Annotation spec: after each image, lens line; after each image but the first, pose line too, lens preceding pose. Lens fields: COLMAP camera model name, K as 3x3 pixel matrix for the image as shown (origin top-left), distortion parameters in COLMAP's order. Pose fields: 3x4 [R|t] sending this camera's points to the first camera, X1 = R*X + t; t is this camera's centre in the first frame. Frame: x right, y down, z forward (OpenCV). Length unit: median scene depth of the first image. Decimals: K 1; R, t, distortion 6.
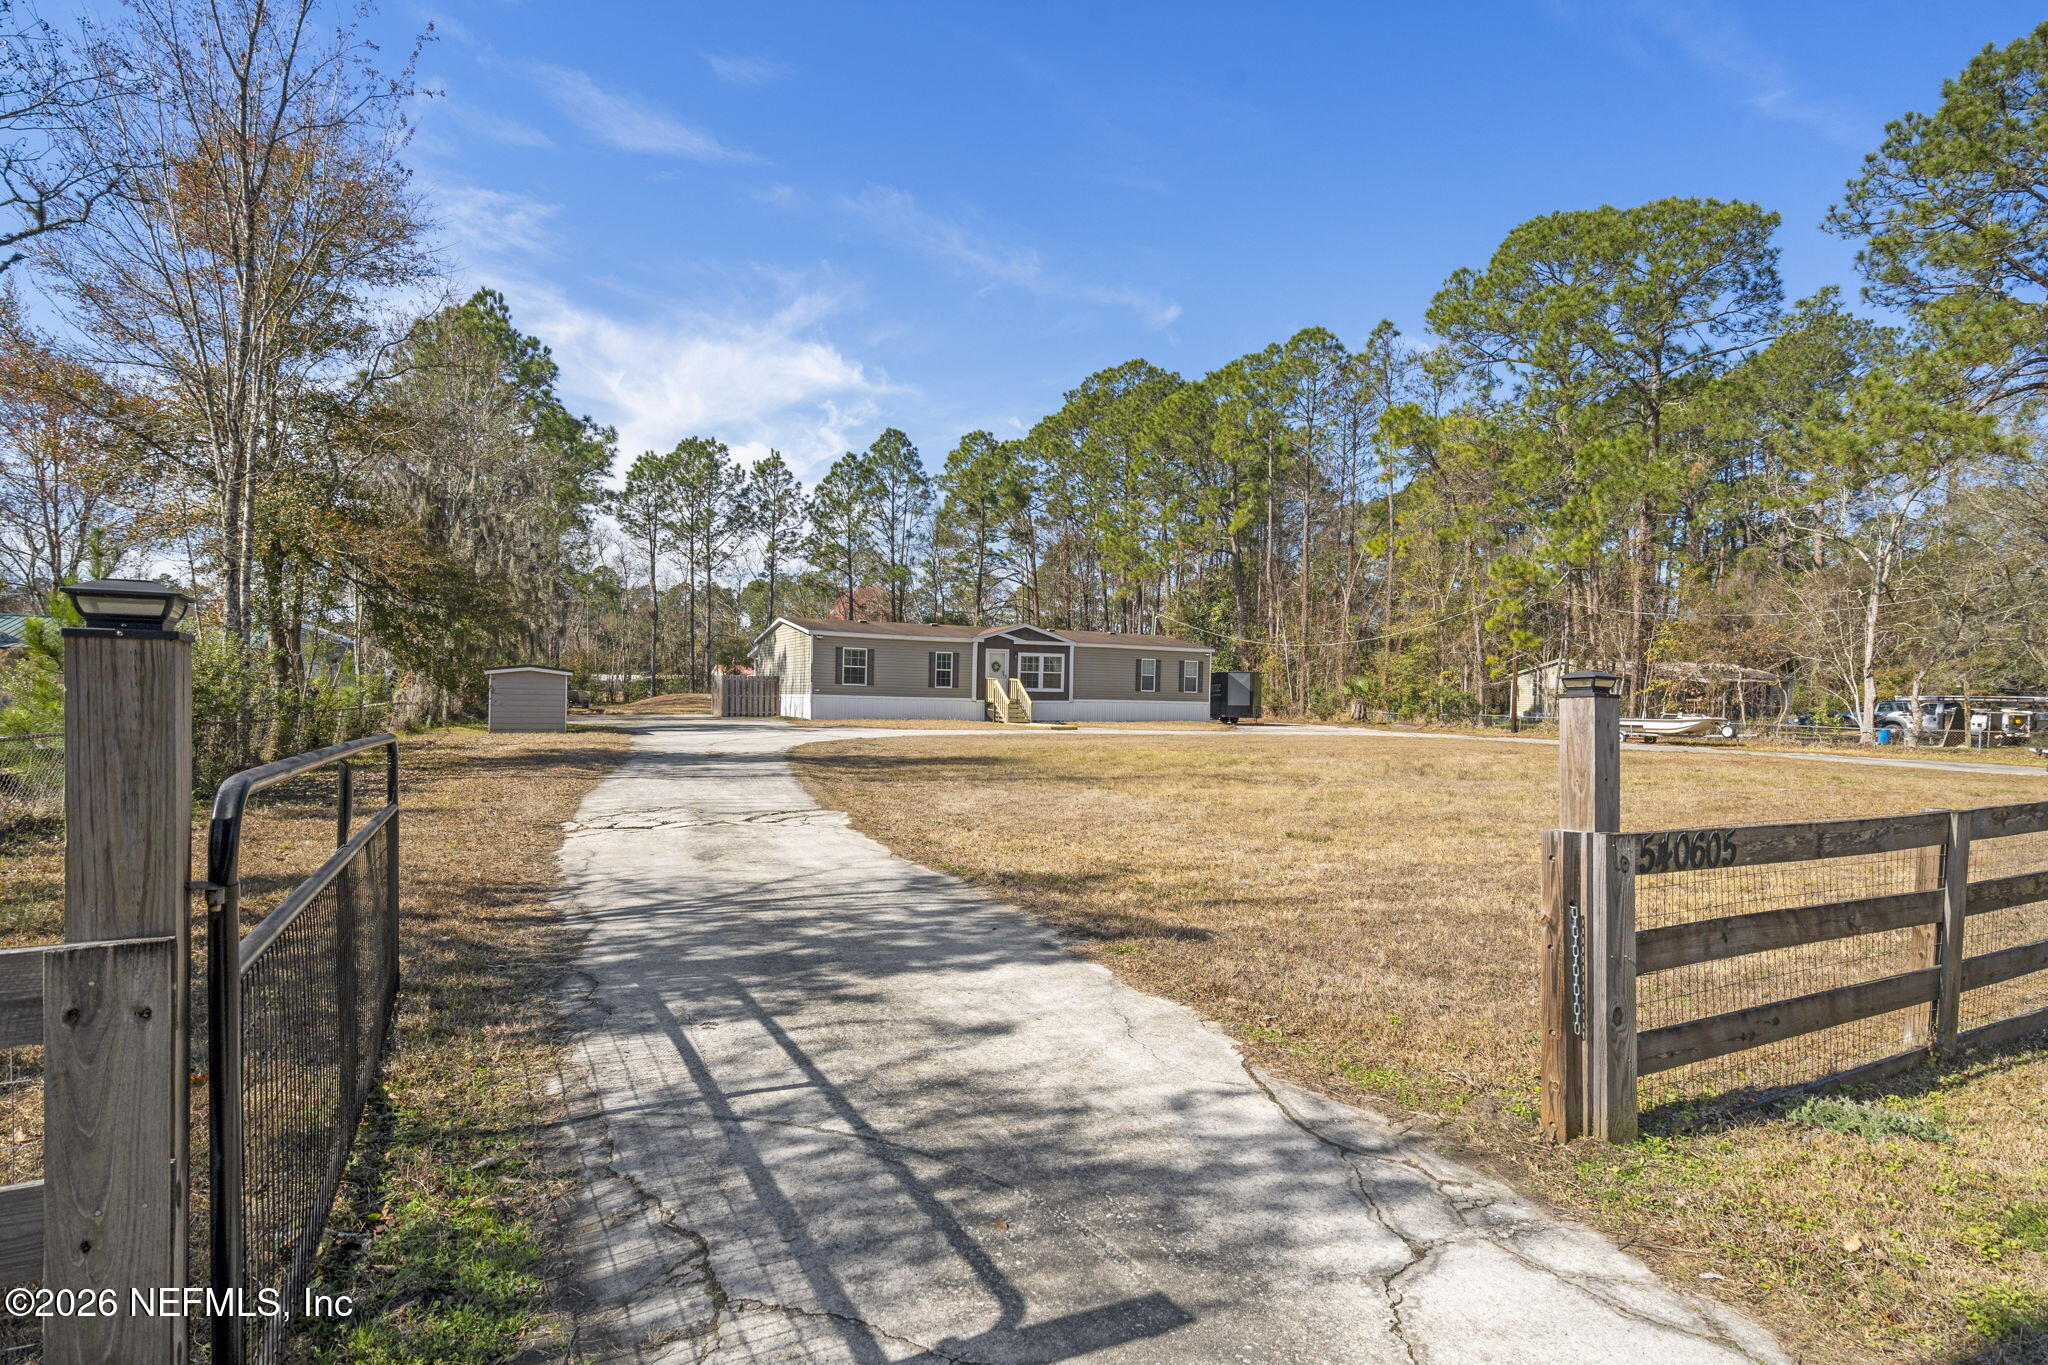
lens RADIAL K [[942.3, 0, 996.8], [0, 942.3, 685.1], [0, 0, 1]] dist [0.001229, 0.000201]
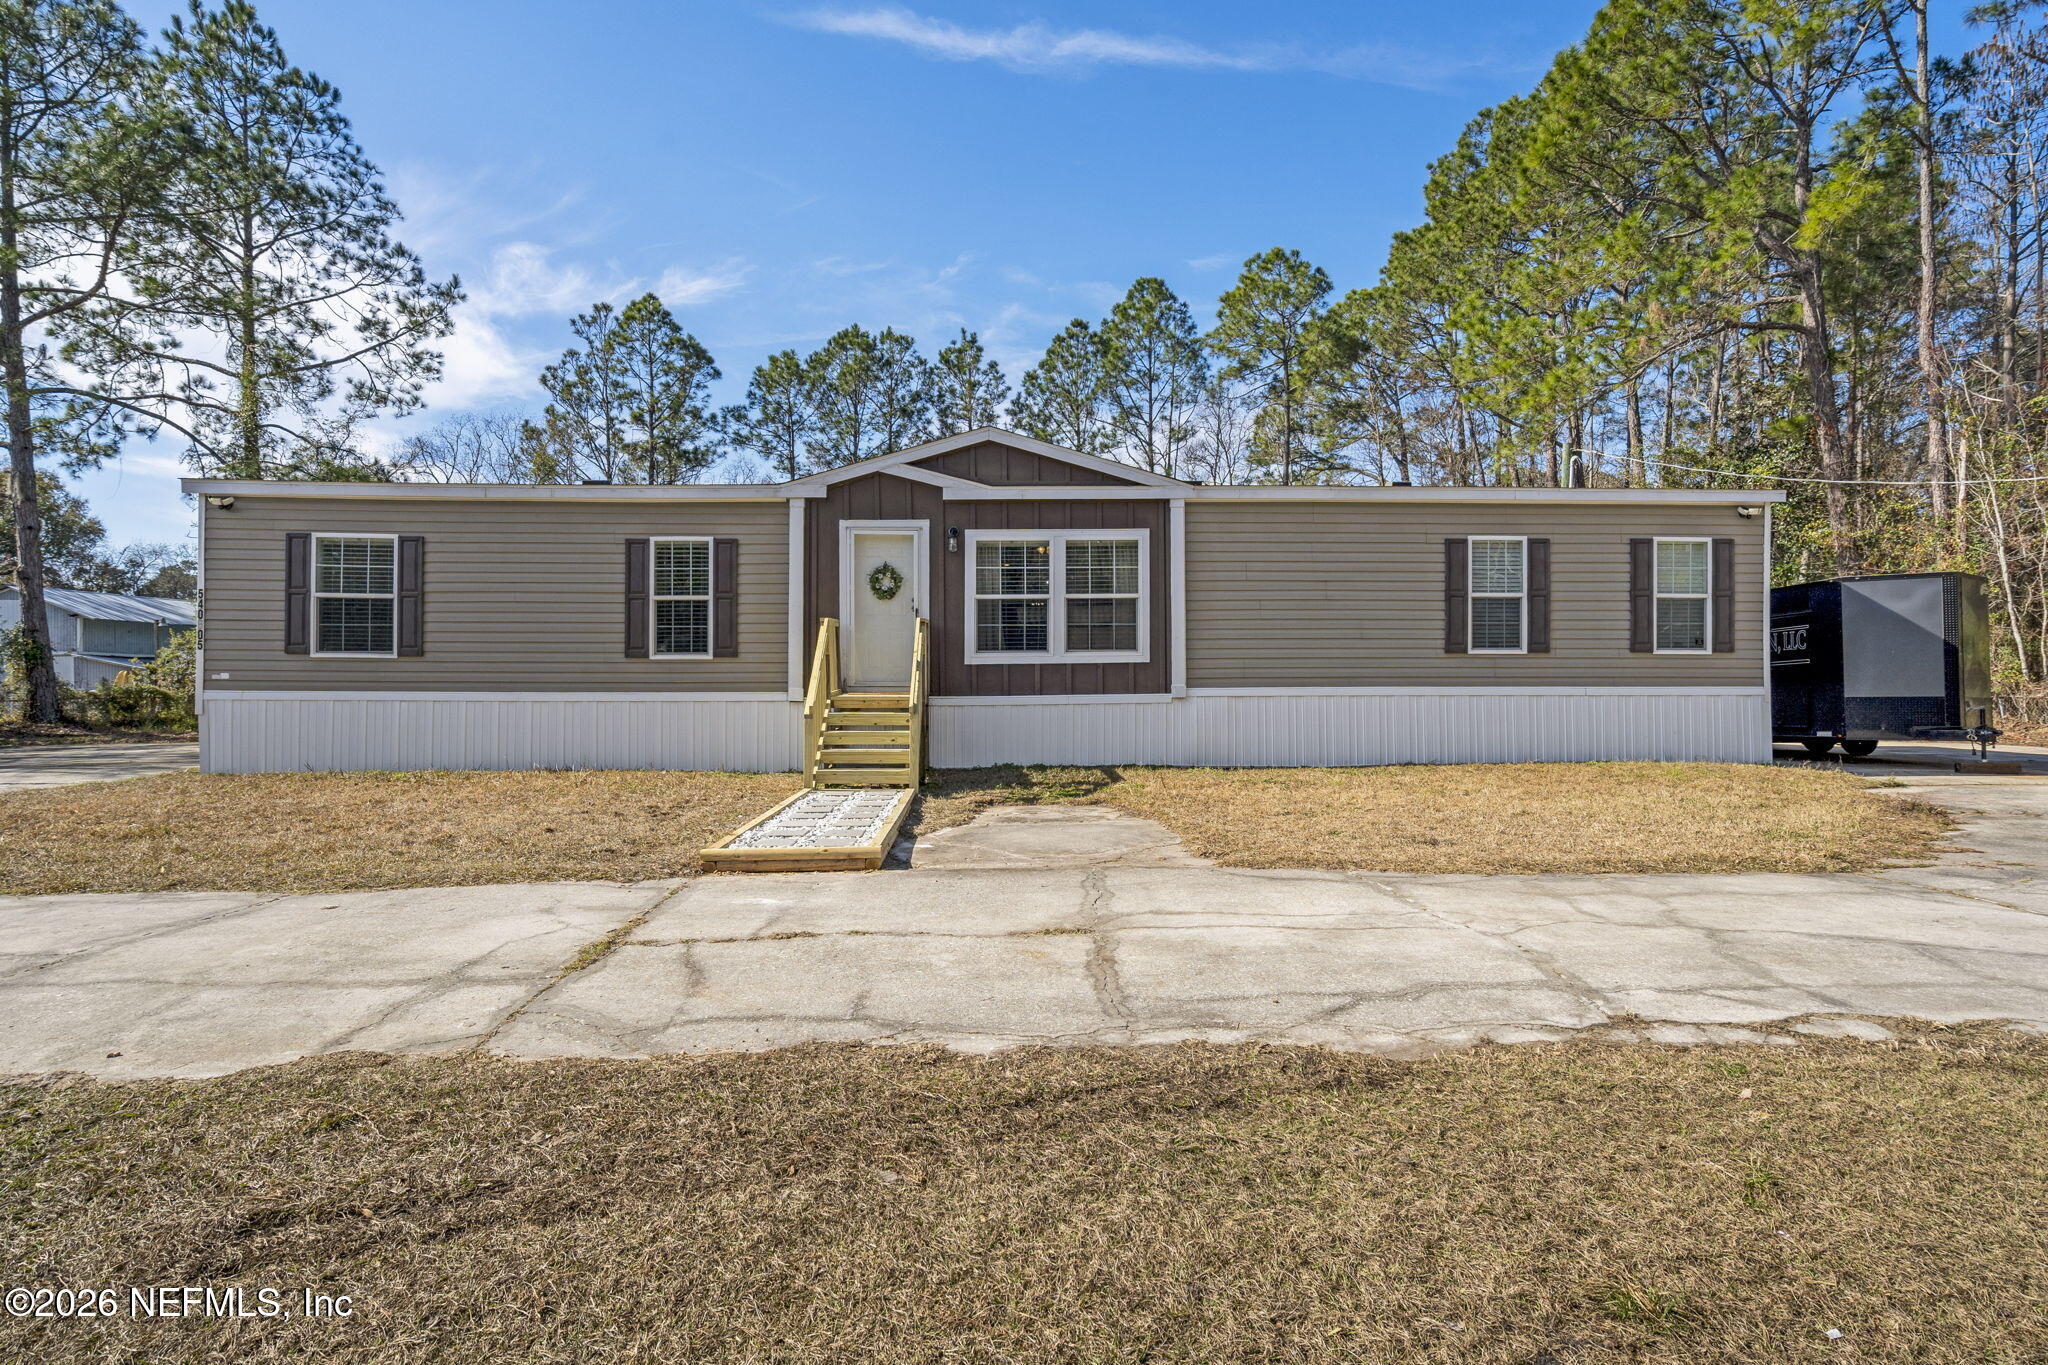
lens RADIAL K [[981.7, 0, 1023.3], [0, 981.7, 670.7], [0, 0, 1]] dist [0.002566, 0.000592]
pose [[0.919186, -0.026790, -0.392911, 0.133862], [0.025419, 0.999639, -0.008695, 0.009958], [0.393002, -0.001995, 0.919535, 0.626046]]
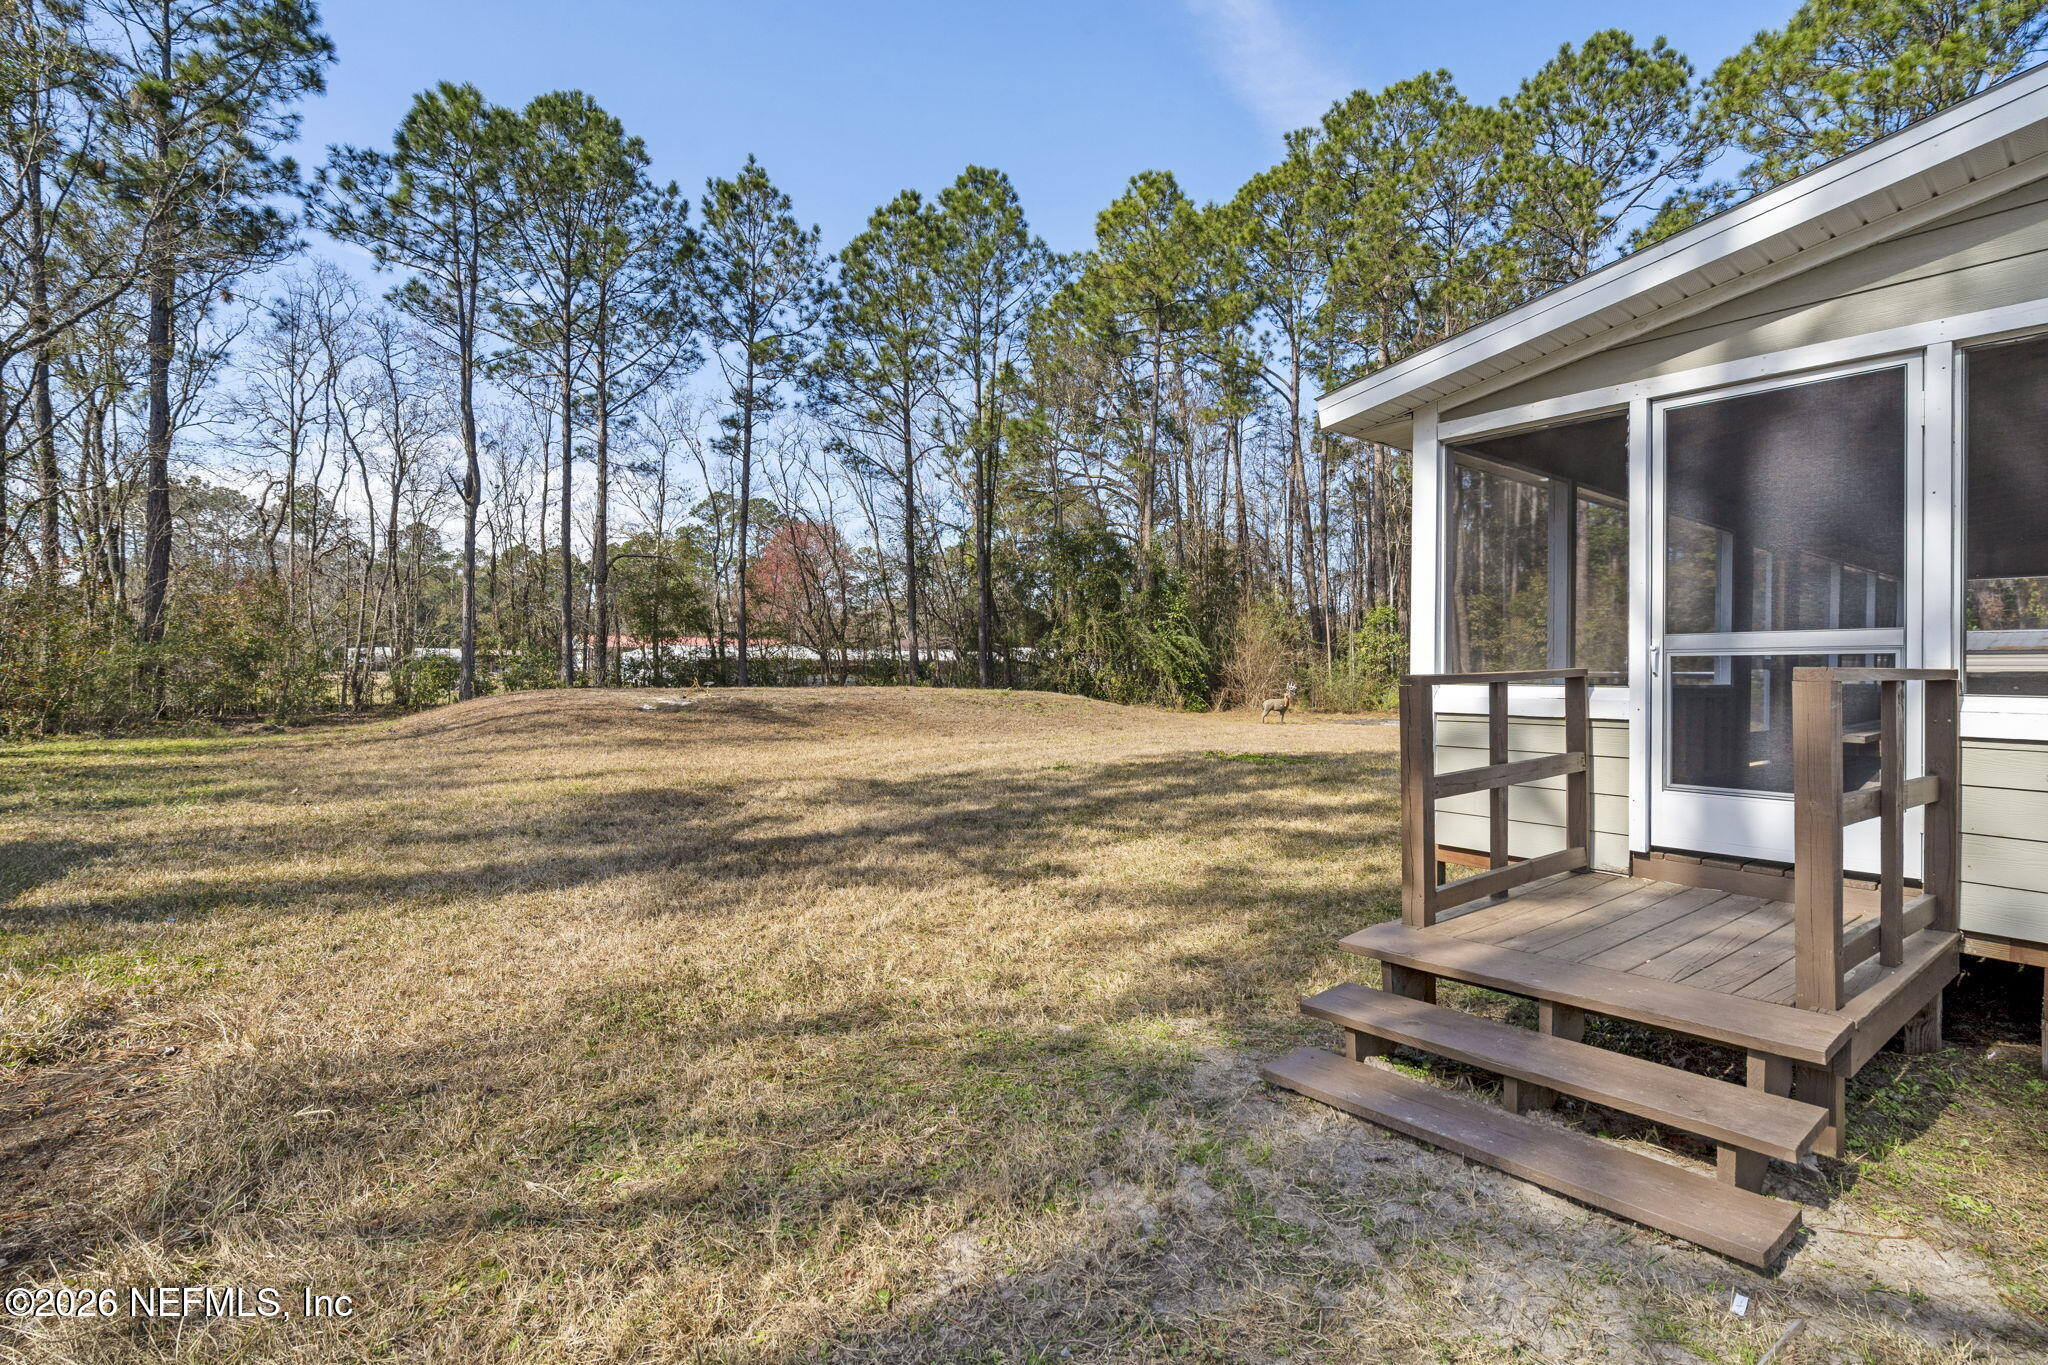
lens RADIAL K [[943.8, 0, 1045.9], [0, 943.8, 647.7], [0, 0, 1]] dist [-0.001798, -0.000166]
pose [[0.980811, -0.006448, 0.194855, -0.329332], [0.009062, 0.999881, -0.012524, -0.002802], [-0.194751, 0.014049, 0.980752, 0.909485]]
